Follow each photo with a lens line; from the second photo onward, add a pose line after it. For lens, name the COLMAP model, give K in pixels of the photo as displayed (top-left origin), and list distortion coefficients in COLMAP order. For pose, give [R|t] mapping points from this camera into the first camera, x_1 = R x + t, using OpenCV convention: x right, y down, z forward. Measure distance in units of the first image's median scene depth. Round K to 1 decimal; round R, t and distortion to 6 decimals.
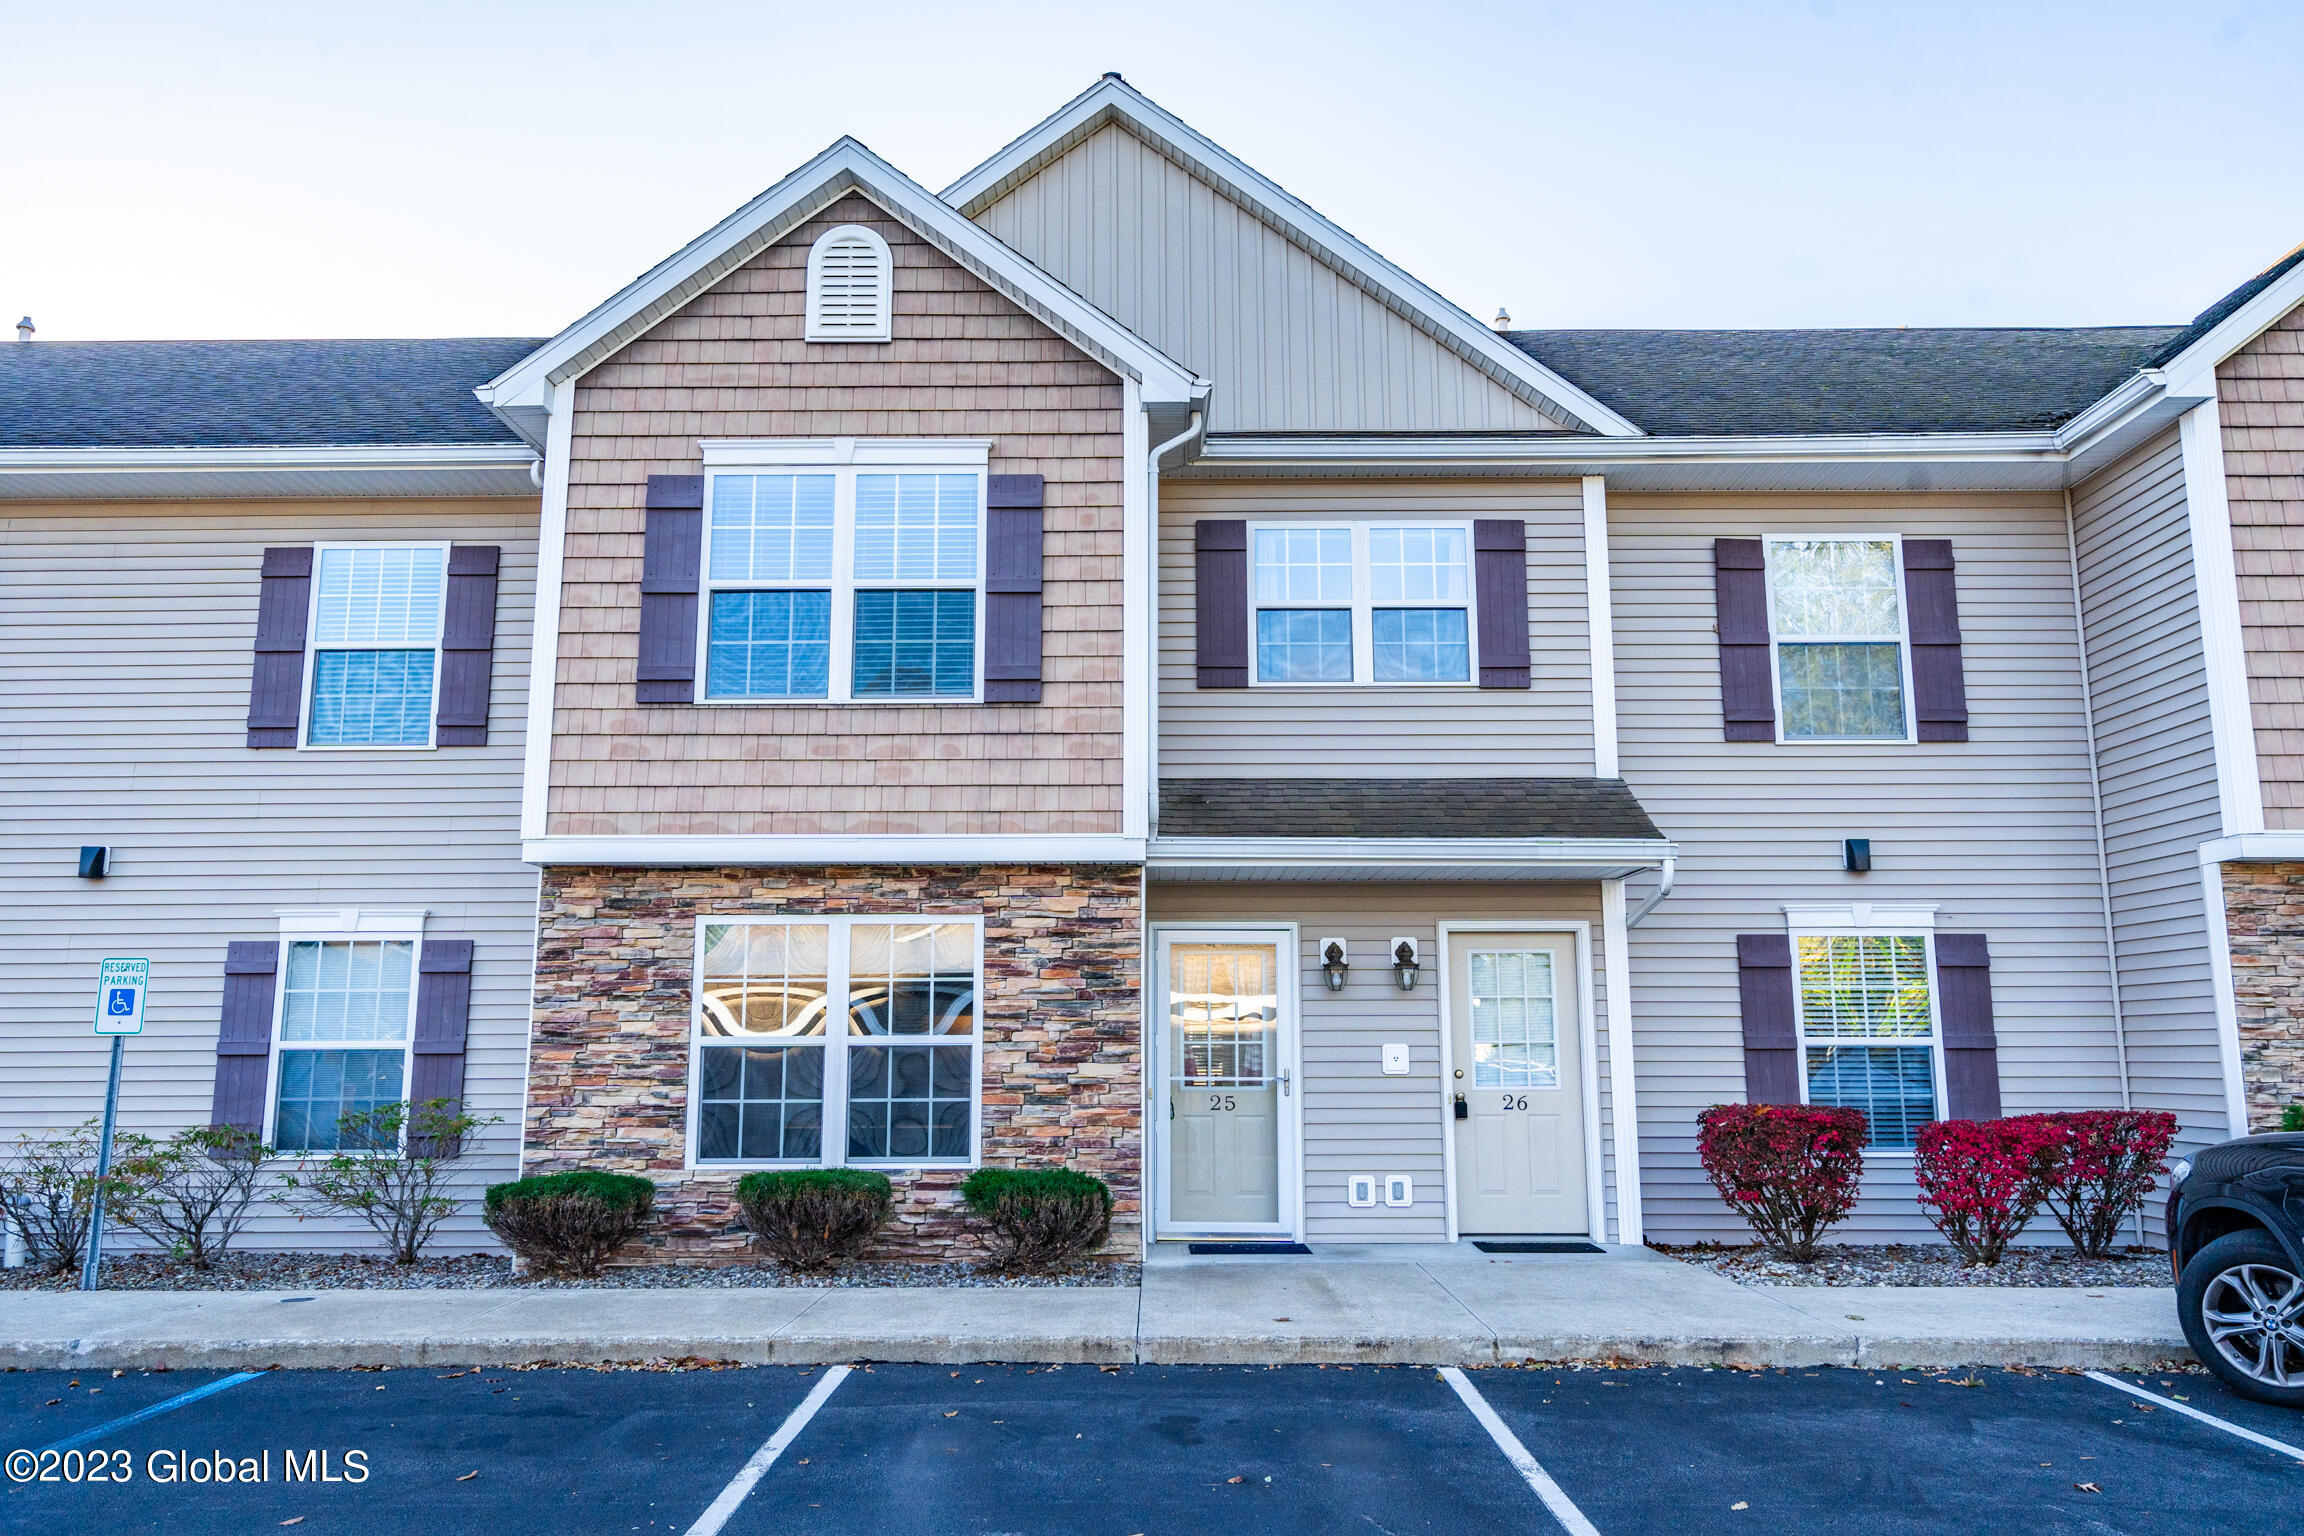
lens RADIAL K [[1669.0, 0, 1152.0], [0, 1669.0, 768.0], [0, 0, 1]] dist [0.013872, 0.001584]
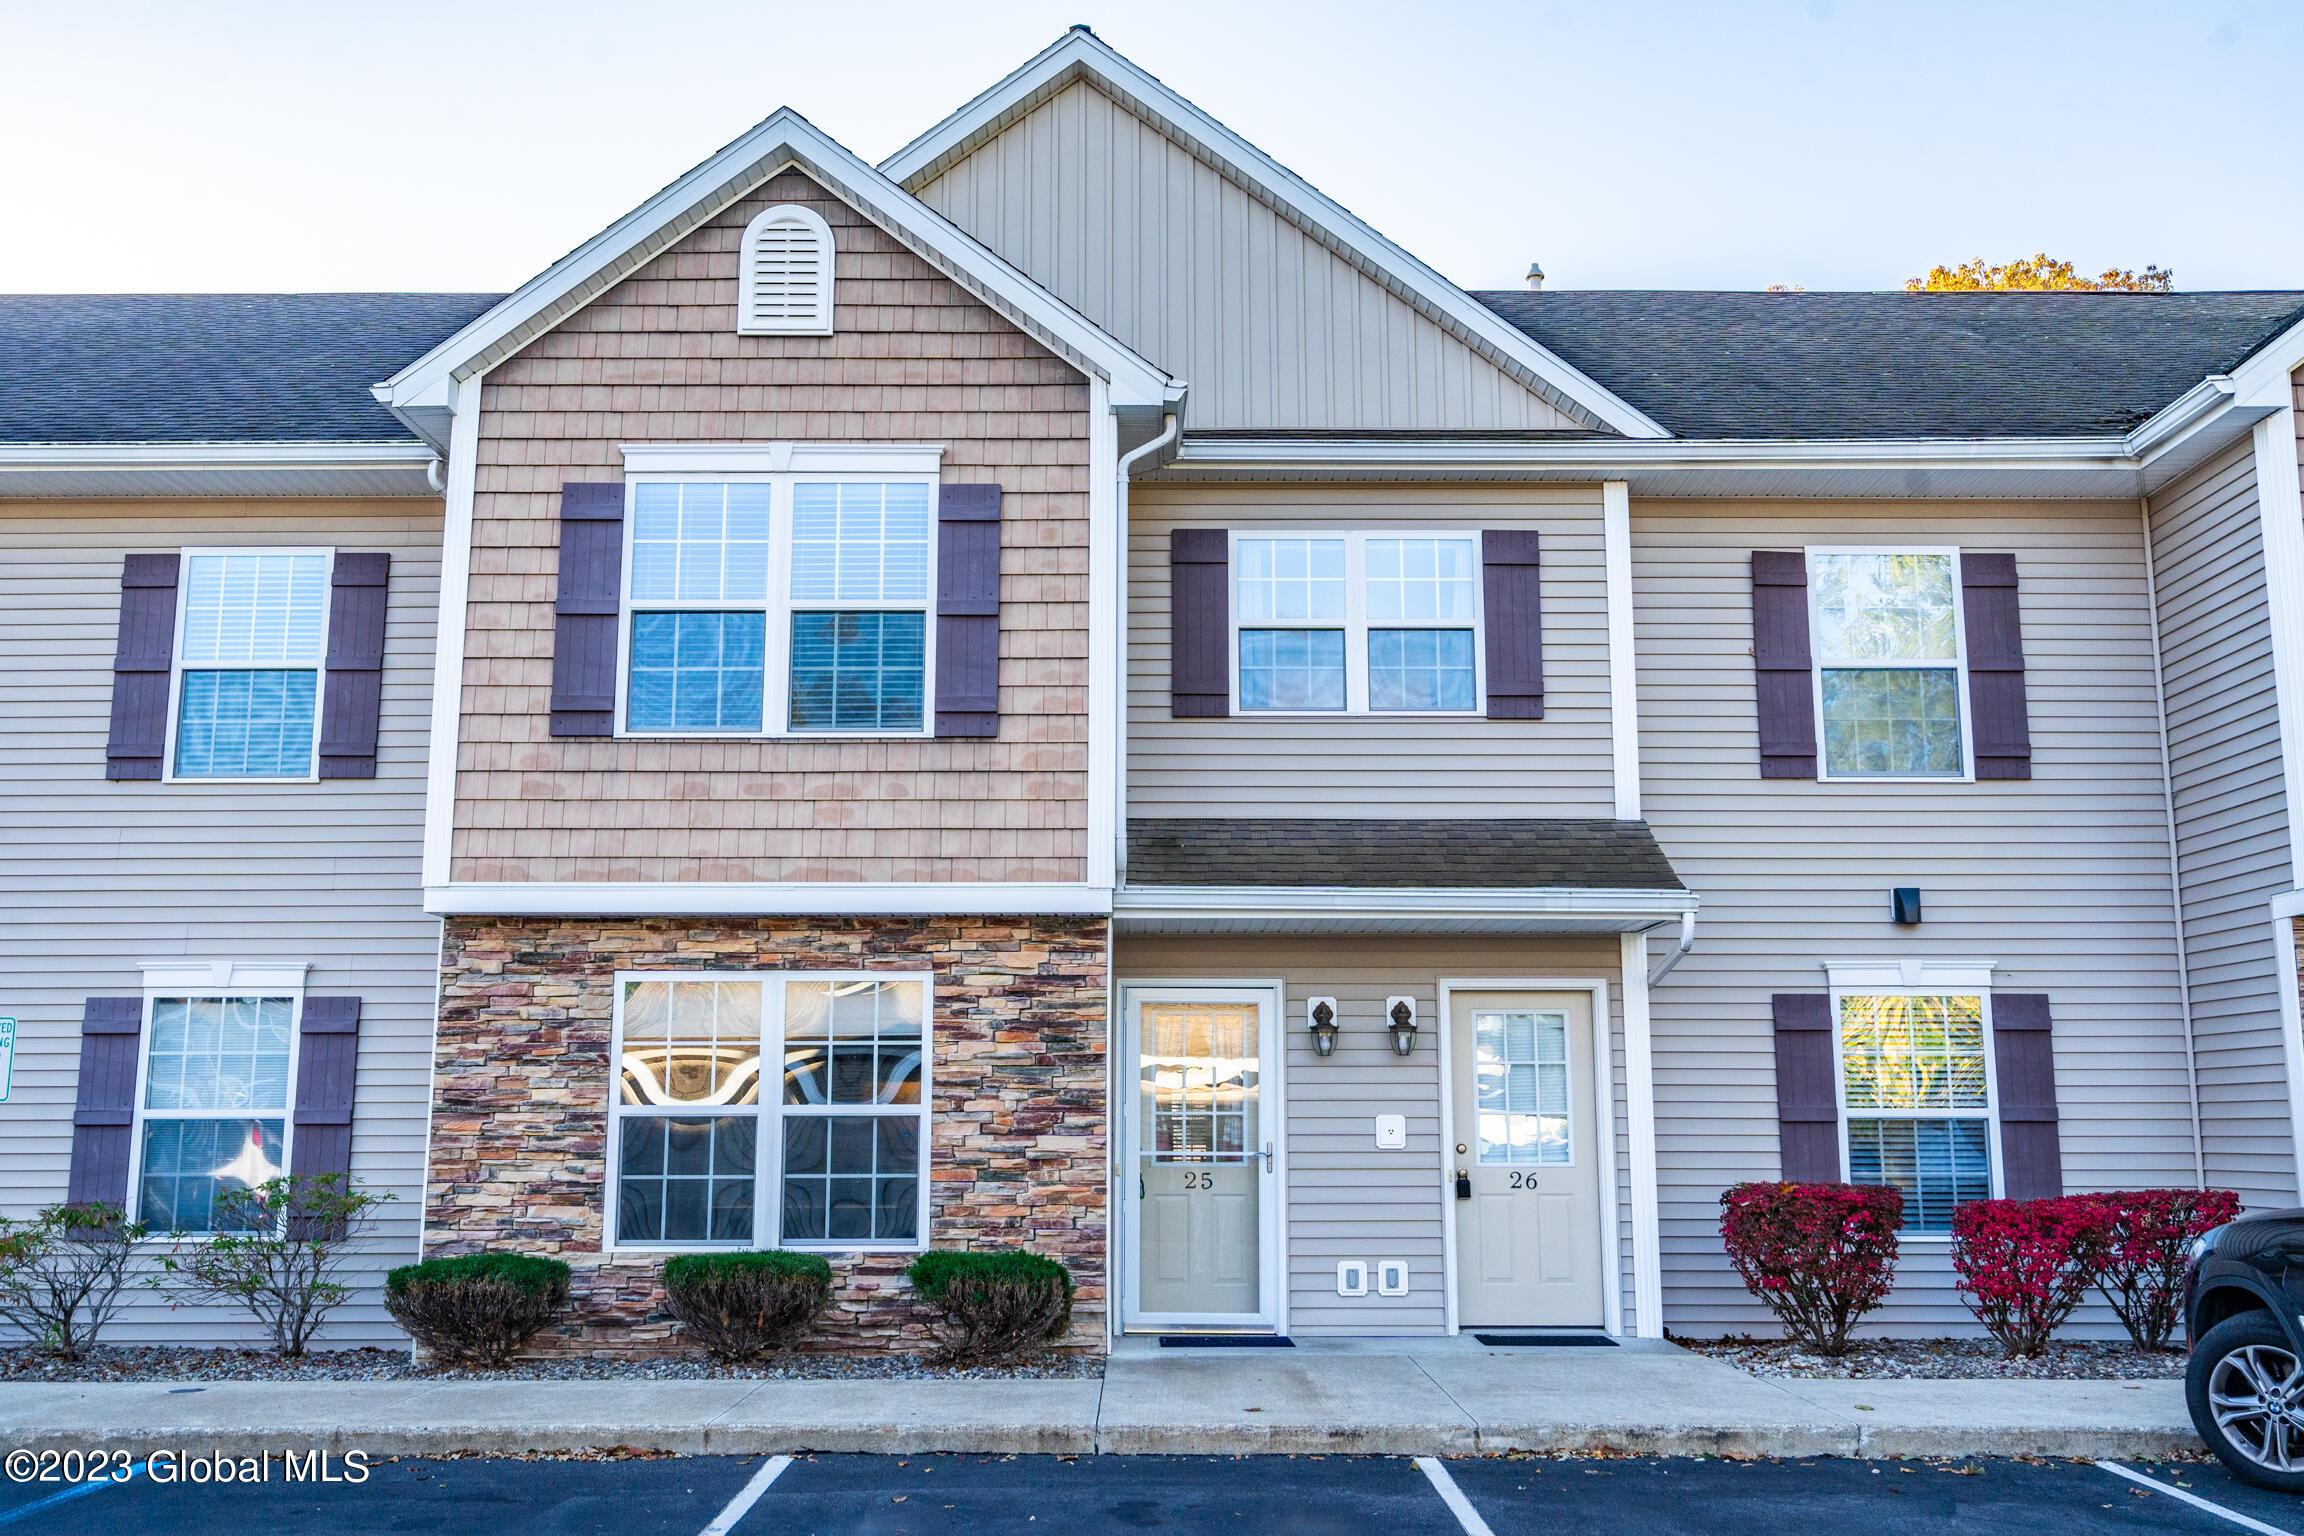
lens RADIAL K [[2059.6, 0, 1152.0], [0, 2059.6, 768.0], [0, 0, 1]] dist [0.011912, 0.000902]
pose [[0.999968, 0.003249, 0.007296, 0.009076], [-0.003222, 0.999988, -0.003635, -0.018387], [-0.007308, 0.003611, 0.999967, -0.116178]]
